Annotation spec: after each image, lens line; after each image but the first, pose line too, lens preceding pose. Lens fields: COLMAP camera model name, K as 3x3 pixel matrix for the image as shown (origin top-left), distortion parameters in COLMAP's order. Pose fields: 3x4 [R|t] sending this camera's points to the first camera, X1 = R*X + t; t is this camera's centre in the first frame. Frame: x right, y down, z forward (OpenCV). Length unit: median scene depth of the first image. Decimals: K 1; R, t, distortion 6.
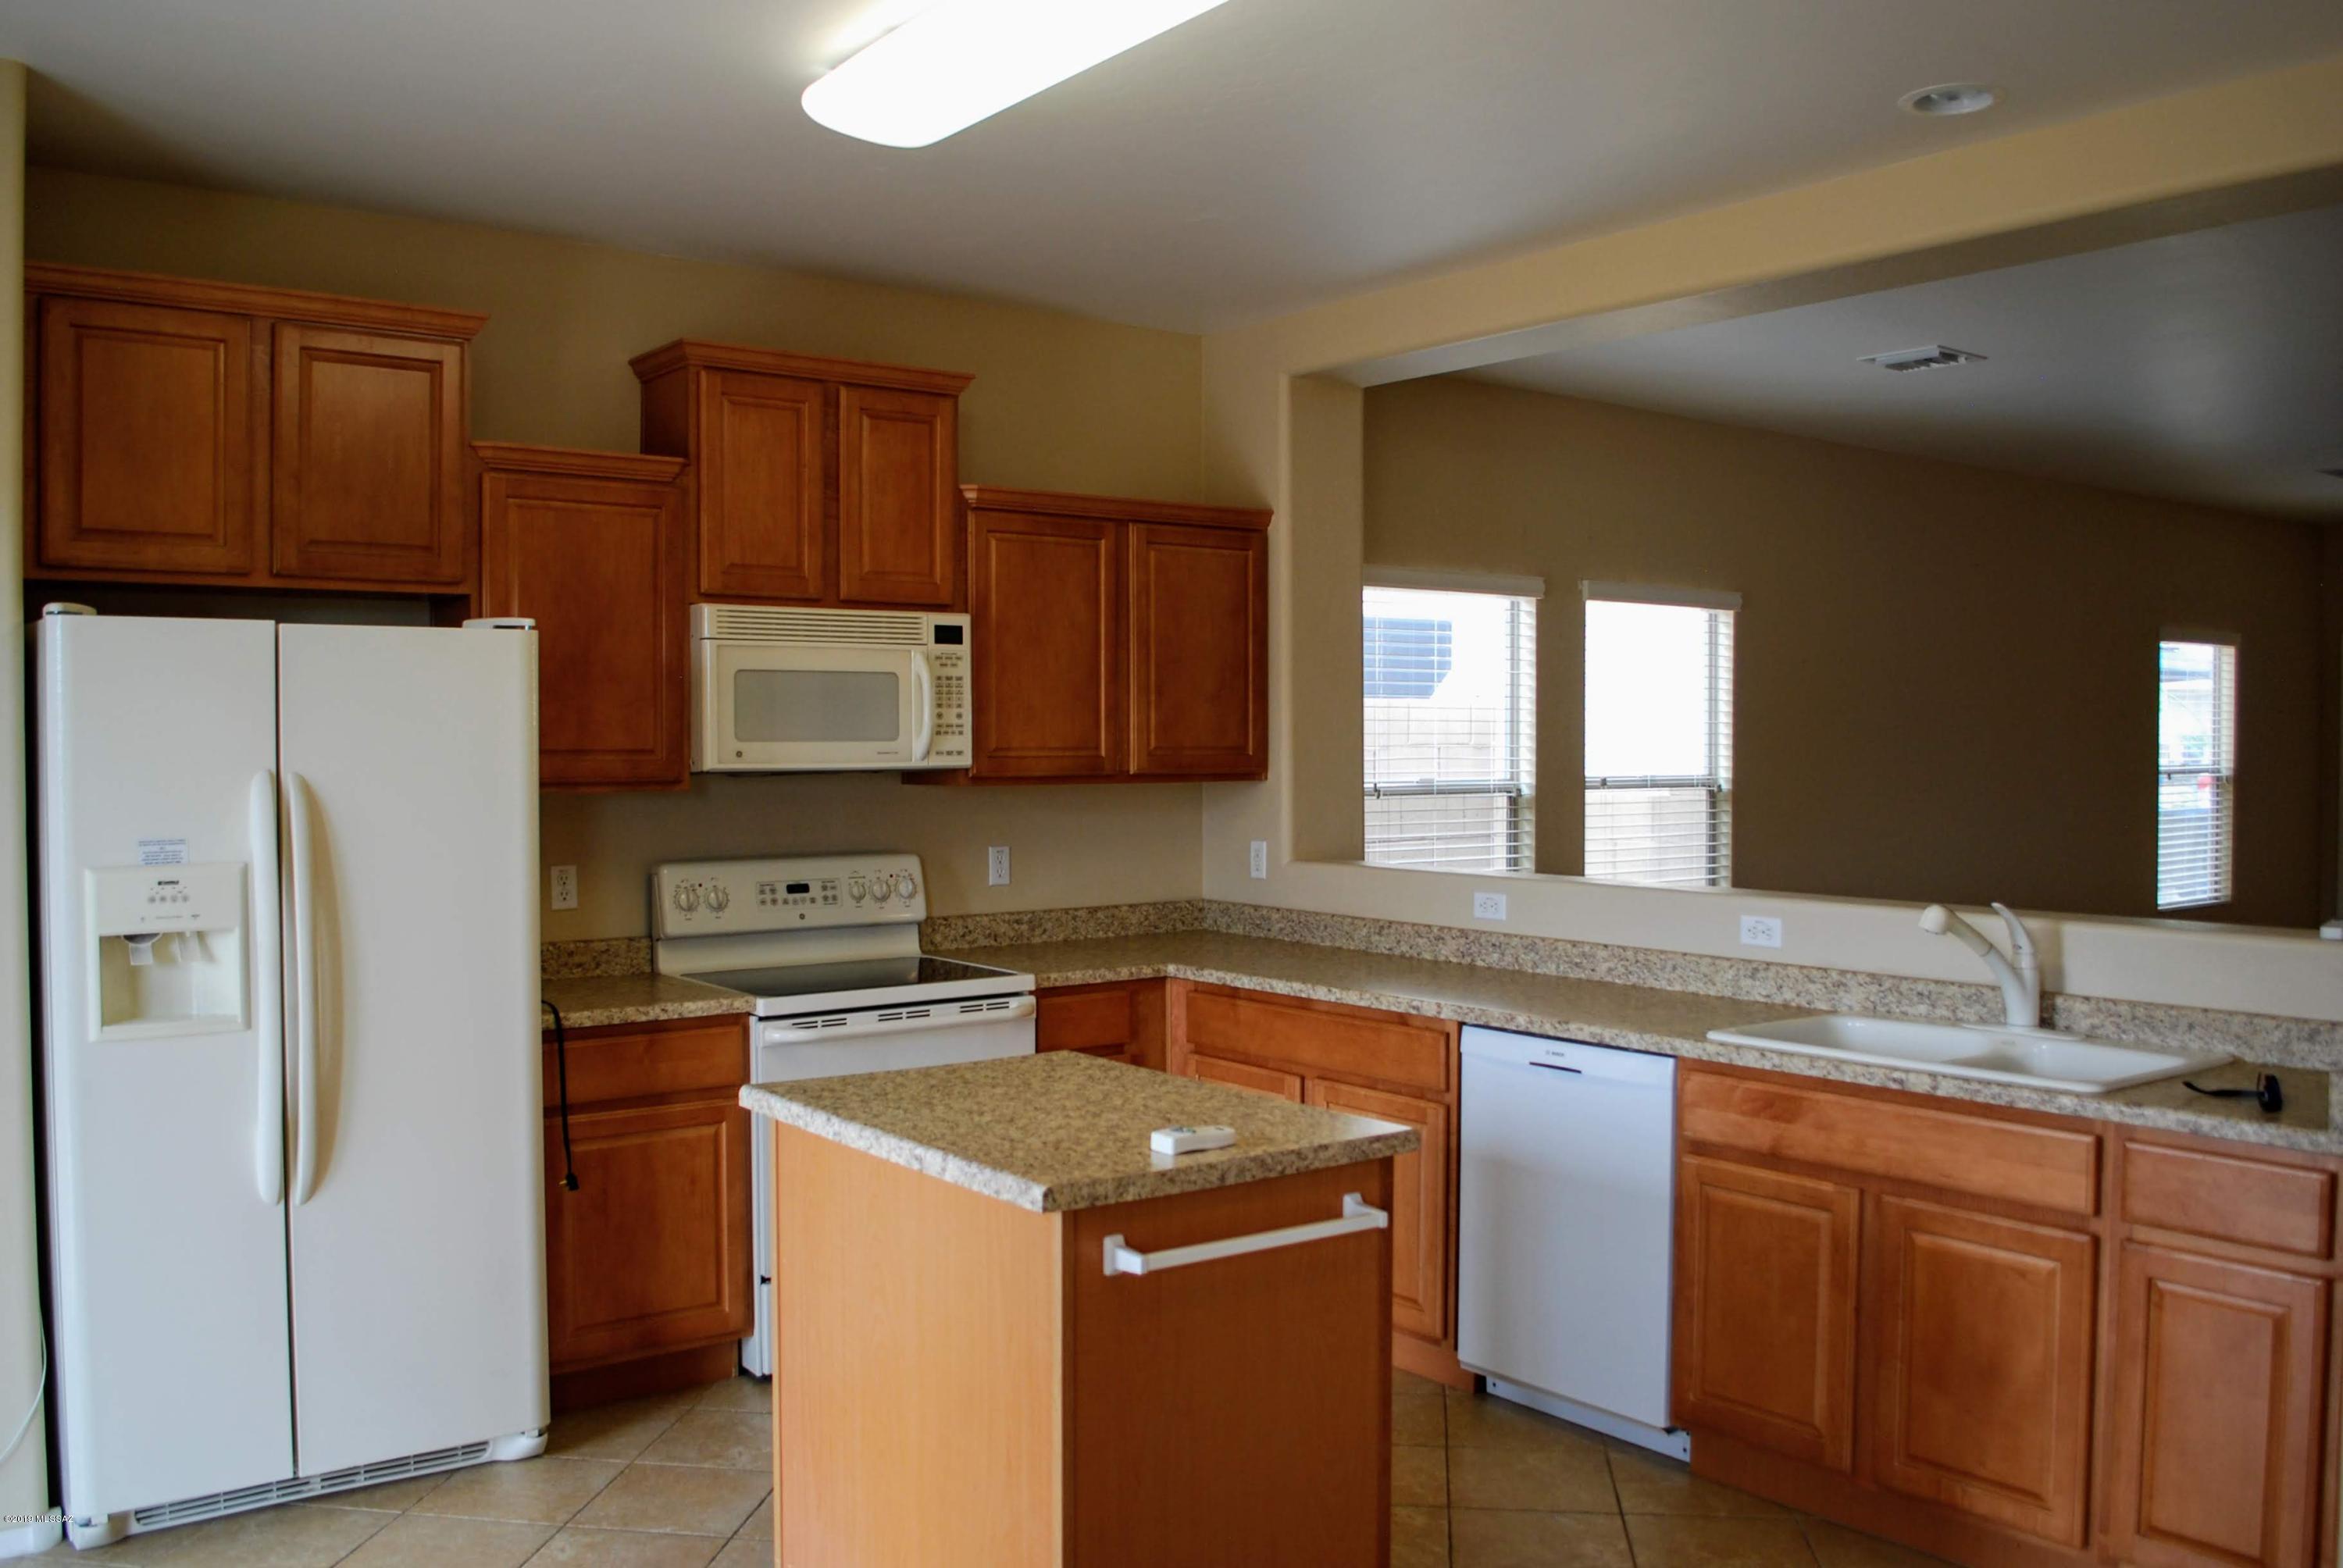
lens RADIAL K [[1979.7, 0, 1169.9], [0, 1979.7, 780.9], [0, 0, 1]] dist [-0.078171, 0.002170]
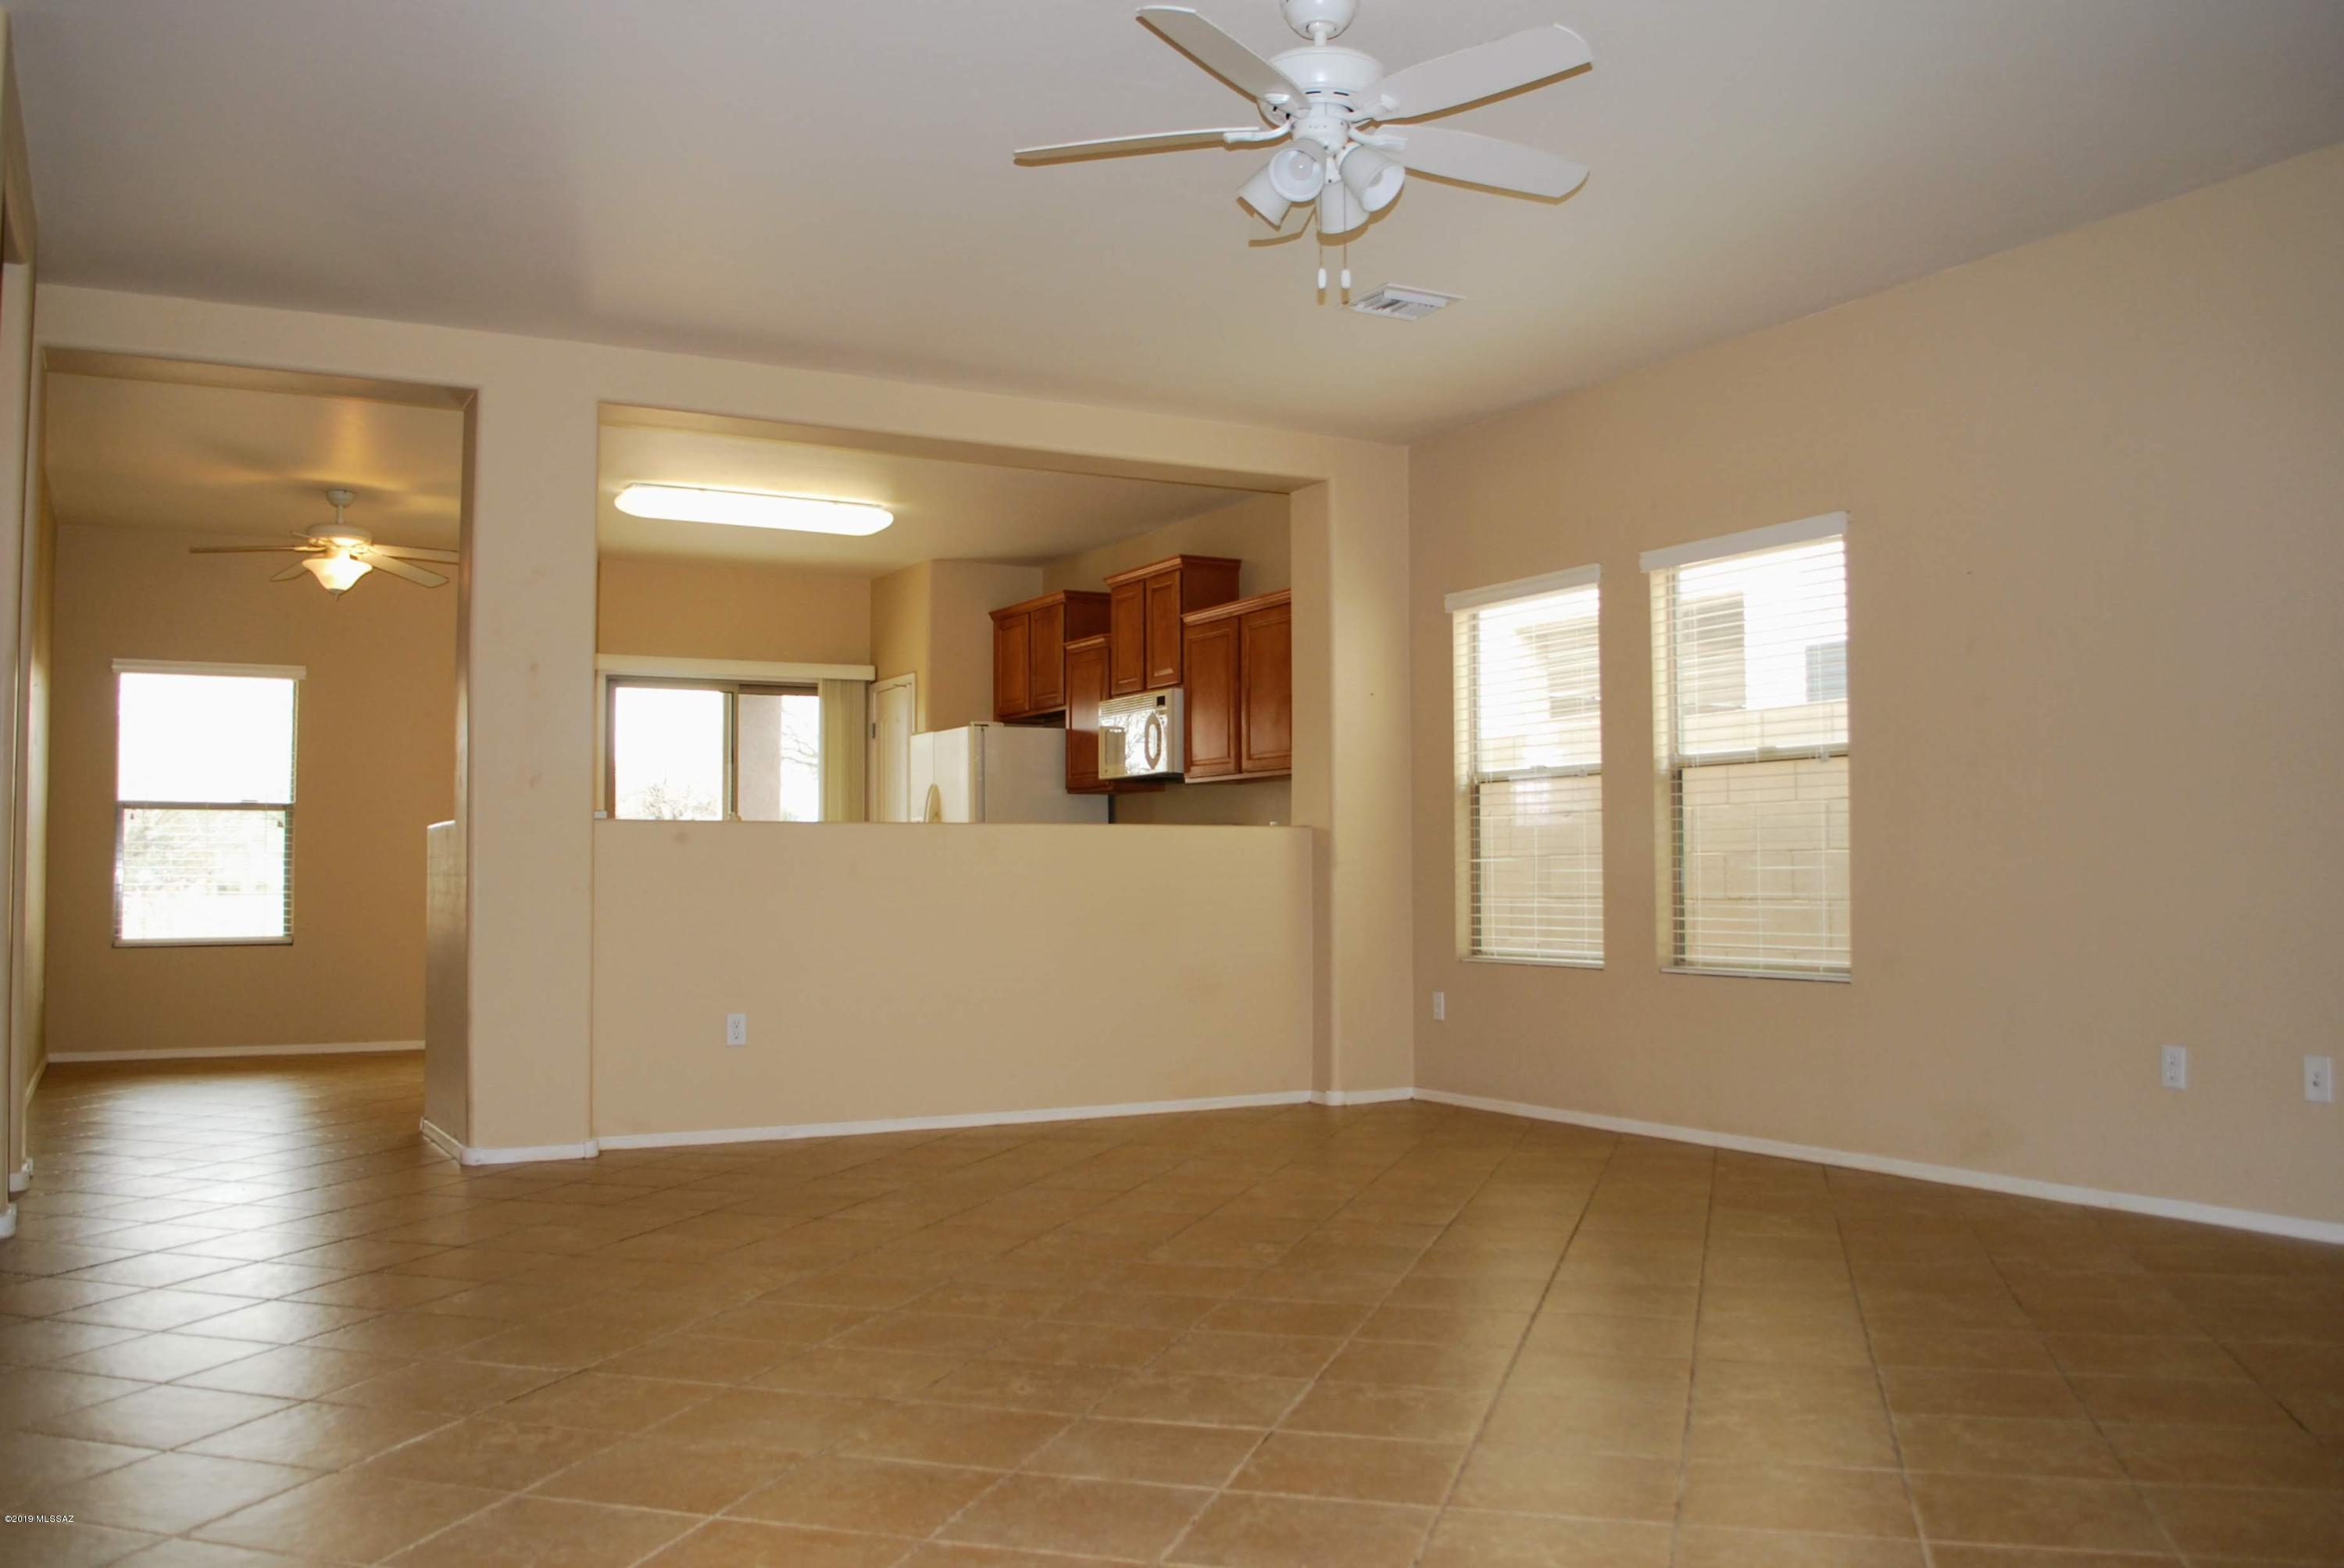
lens RADIAL K [[1980.6, 0, 1170.4], [0, 1980.6, 780.9], [0, 0, 1]] dist [-0.078171, 0.002170]
pose [[-0.161013, -0.048726, -0.985749, 1.822421], [-0.020187, 0.998734, -0.046070, 0.091120], [0.986746, 0.012481, -0.161793, 1.402810]]
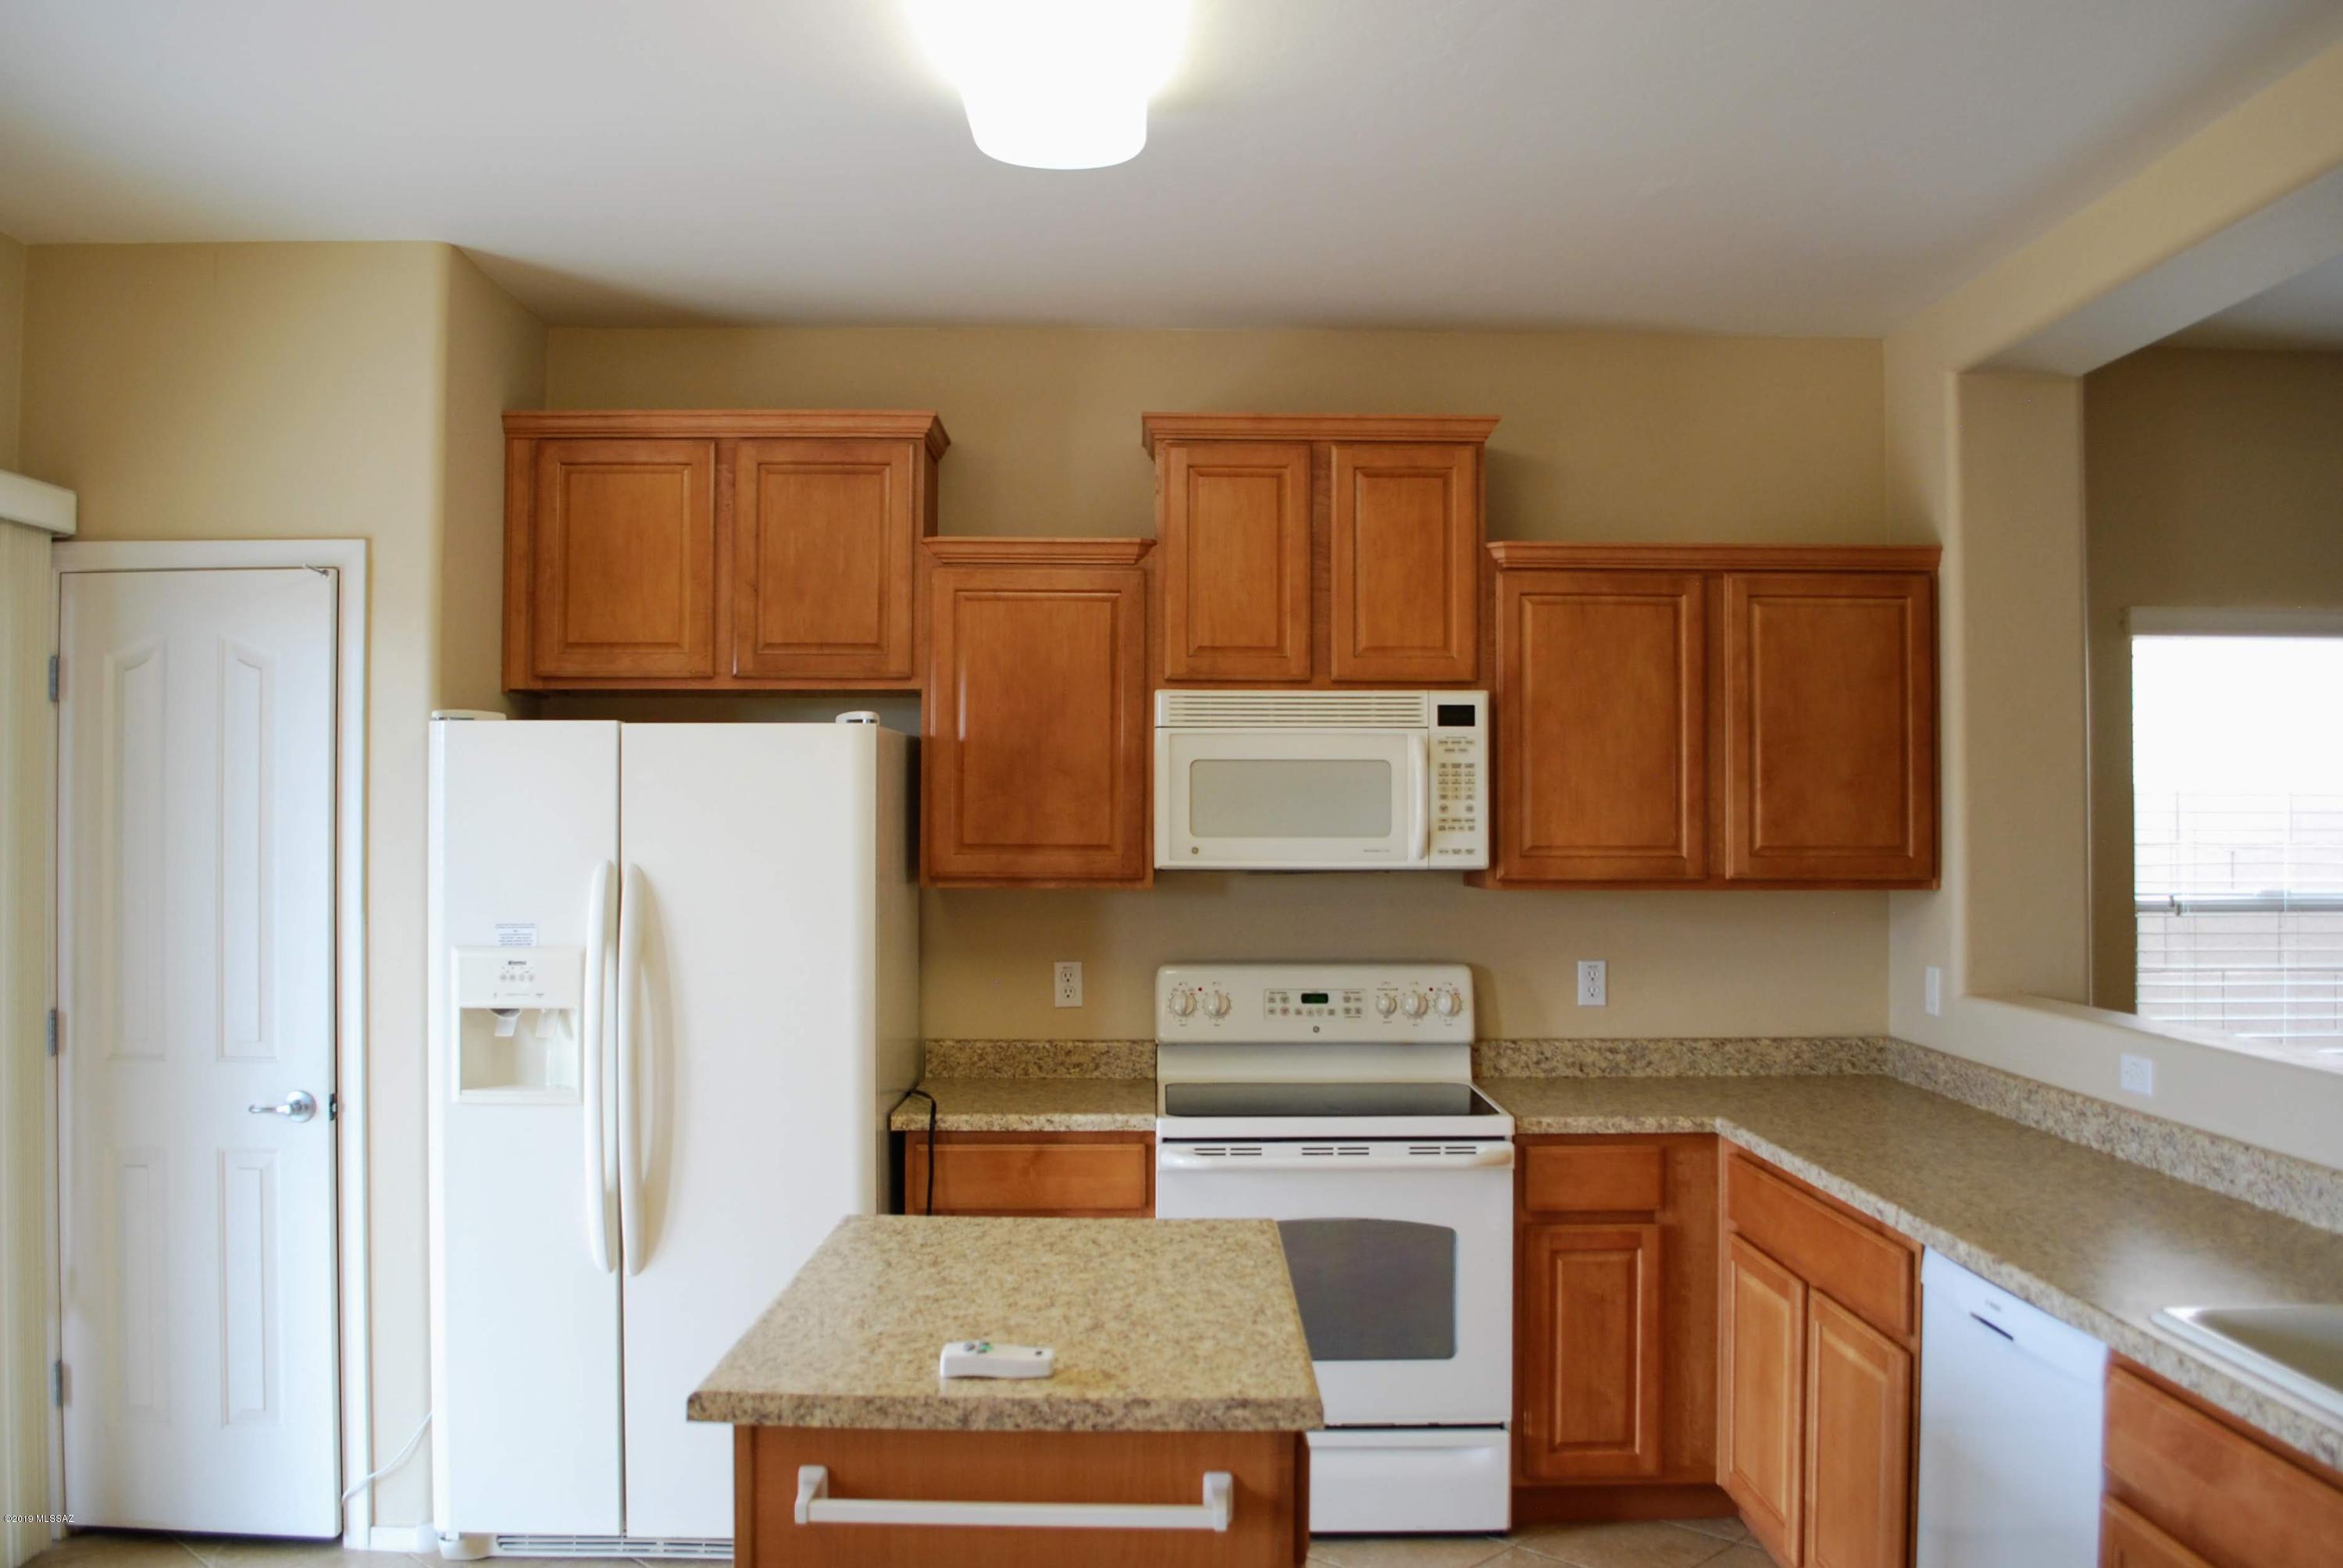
lens RADIAL K [[1928.2, 0, 1171.5], [0, 1928.2, 784.0], [0, 0, 1]] dist [-0.082295, 0.008690]
pose [[0.800065, -0.009049, -0.599845, 0.316748], [-0.017298, 0.999122, -0.038145, -0.010038], [0.599664, 0.040894, 0.799206, 0.266838]]
